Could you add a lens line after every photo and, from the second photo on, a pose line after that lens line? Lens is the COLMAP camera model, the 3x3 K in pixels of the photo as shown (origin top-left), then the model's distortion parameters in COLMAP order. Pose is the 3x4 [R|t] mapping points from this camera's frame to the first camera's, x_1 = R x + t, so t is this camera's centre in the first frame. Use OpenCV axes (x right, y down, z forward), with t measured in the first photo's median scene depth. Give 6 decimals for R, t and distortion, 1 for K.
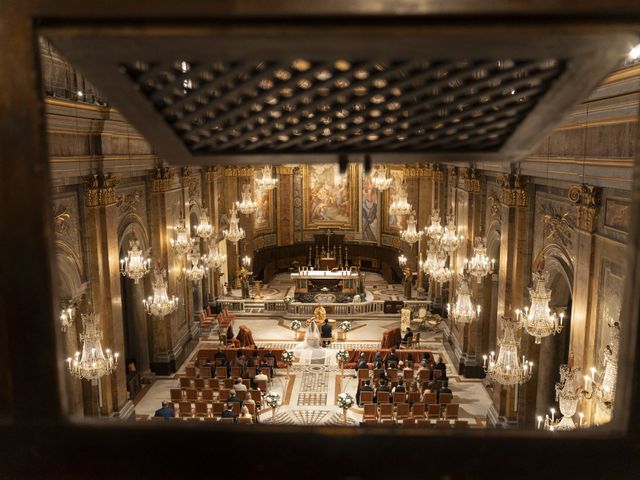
lens RADIAL K [[564.7, 0, 318.8], [0, 564.7, 238.7], [0, 0, 1]] dist [-0.012809, 0.013976]
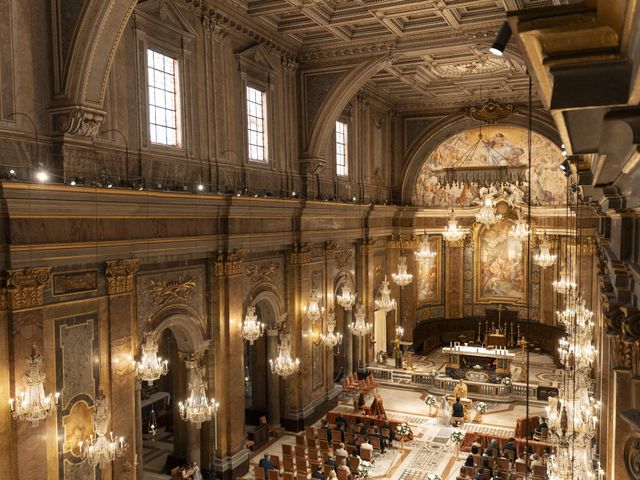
lens RADIAL K [[564.7, 0, 323.7], [0, 564.7, 242.8], [0, 0, 1]] dist [-0.012809, 0.013976]
pose [[0.925722, 0.017609, -0.377794, 0.162628], [-0.058887, 0.993444, -0.097988, -0.015254], [0.373591, 0.112957, 0.920690, -0.020049]]
